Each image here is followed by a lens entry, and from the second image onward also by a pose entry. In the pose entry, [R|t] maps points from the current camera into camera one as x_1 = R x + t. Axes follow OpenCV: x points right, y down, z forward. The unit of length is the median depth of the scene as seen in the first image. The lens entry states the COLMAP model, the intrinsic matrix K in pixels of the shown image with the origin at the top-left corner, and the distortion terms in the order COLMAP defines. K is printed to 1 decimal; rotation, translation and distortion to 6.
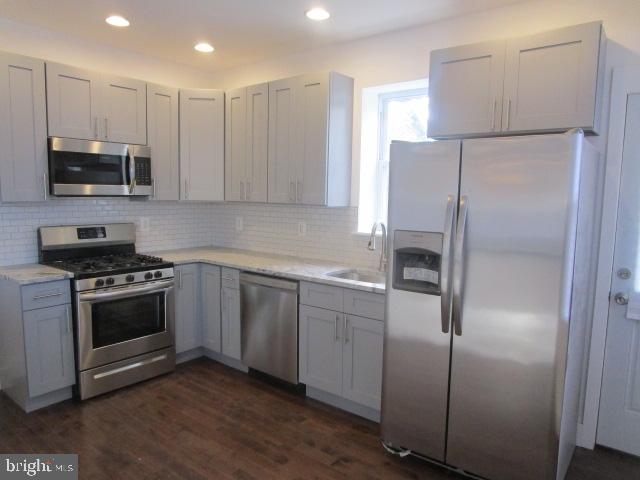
lens RADIAL K [[456.1, 0, 317.6], [0, 456.1, 239.9], [0, 0, 1]] dist [-0.033083, 0.007102]
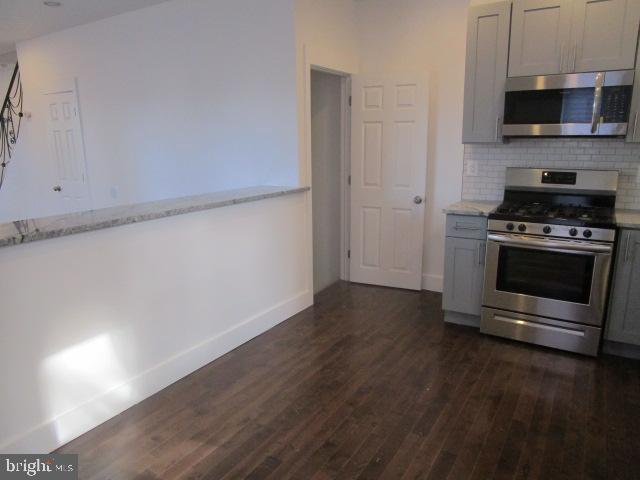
lens RADIAL K [[456.1, 0, 318.0], [0, 456.1, 242.6], [0, 0, 1]] dist [-0.033083, 0.007102]
pose [[0.113039, 0.202684, -0.972698, 0.401431], [-0.090893, 0.976977, 0.193013, -0.021531], [0.989424, 0.066593, 0.128859, 0.438654]]
